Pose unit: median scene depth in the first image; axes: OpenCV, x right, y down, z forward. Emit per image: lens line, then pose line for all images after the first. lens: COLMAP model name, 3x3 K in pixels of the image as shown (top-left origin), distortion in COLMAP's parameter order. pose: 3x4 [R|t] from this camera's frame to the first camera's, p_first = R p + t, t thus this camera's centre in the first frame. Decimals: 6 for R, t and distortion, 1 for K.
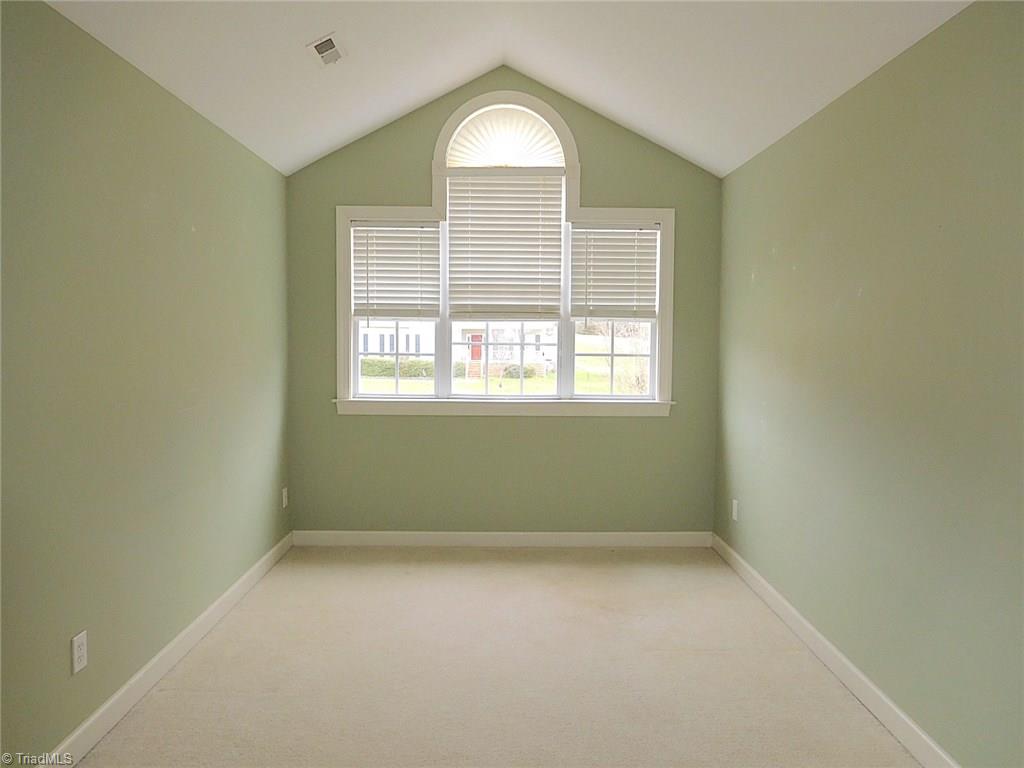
lens RADIAL K [[774.4, 0, 514.4], [0, 774.4, 385.7], [0, 0, 1]] dist [-0.022788, 0.006049]
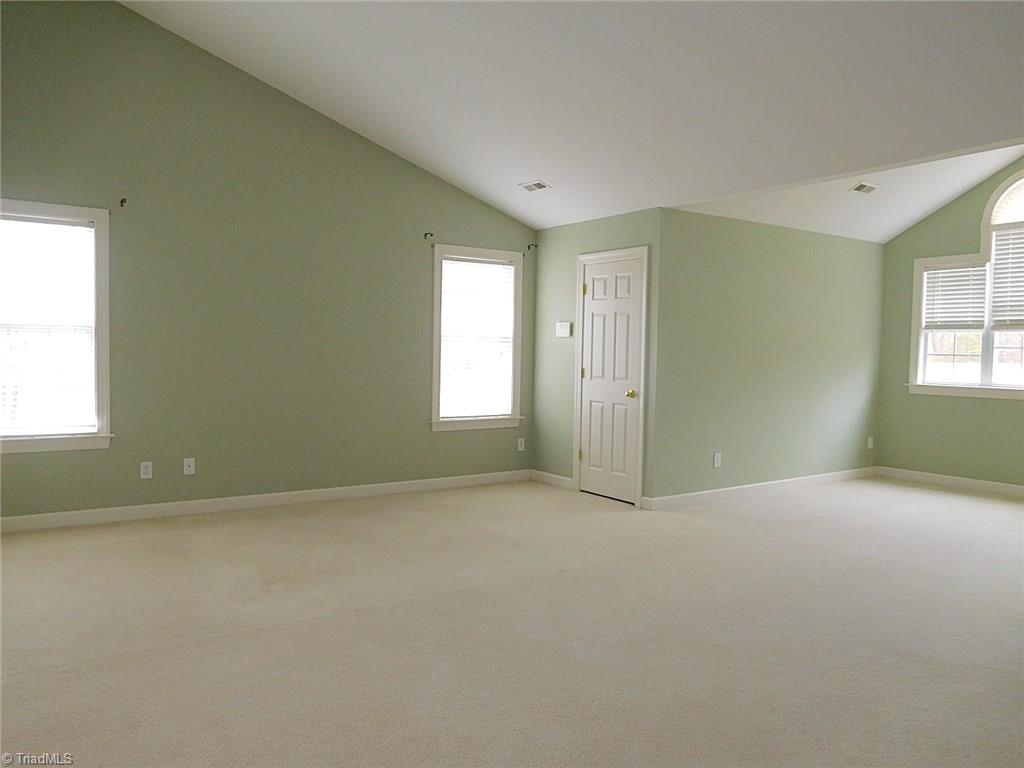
lens RADIAL K [[774.4, 0, 510.0], [0, 774.4, 386.8], [0, 0, 1]] dist [-0.022788, 0.006049]
pose [[0.571534, 0.037843, -0.819705, 0.578053], [-0.057959, 0.998303, 0.005677, 0.061781], [0.818529, 0.044264, 0.572758, -0.536853]]
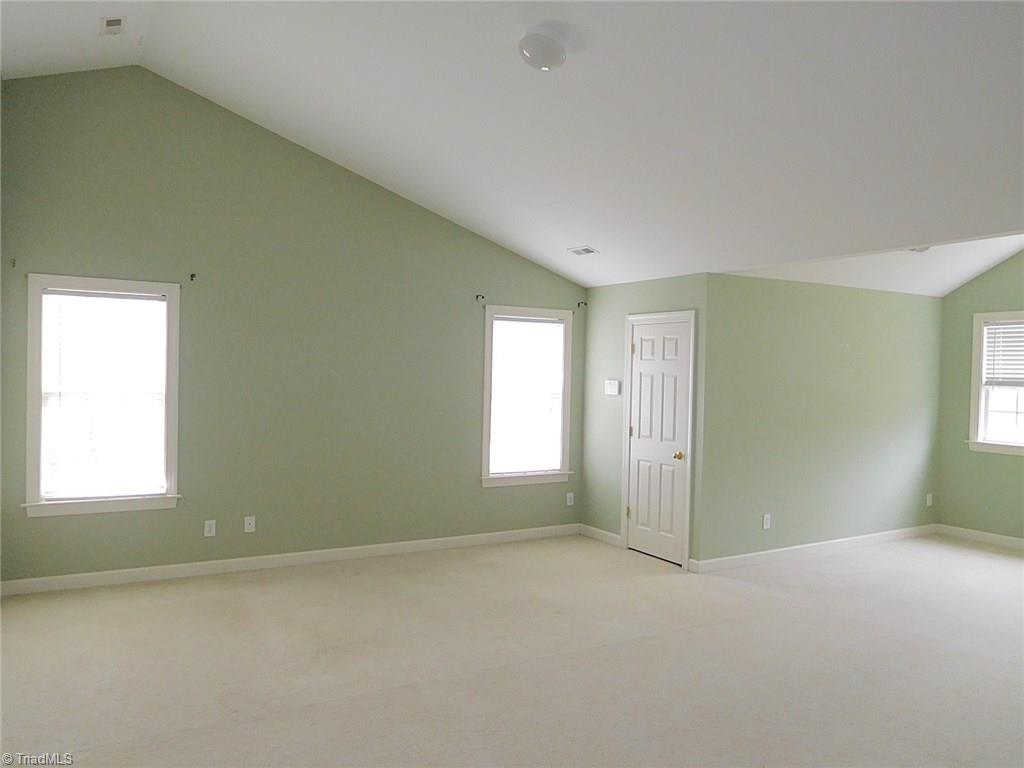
lens RADIAL K [[774.4, 0, 508.7], [0, 774.4, 385.8], [0, 0, 1]] dist [-0.022788, 0.006049]
pose [[0.506549, 0.015554, -0.862071, 0.607764], [-0.064919, 0.997687, -0.020145, -0.000250], [0.859764, 0.066169, 0.506387, -0.541573]]
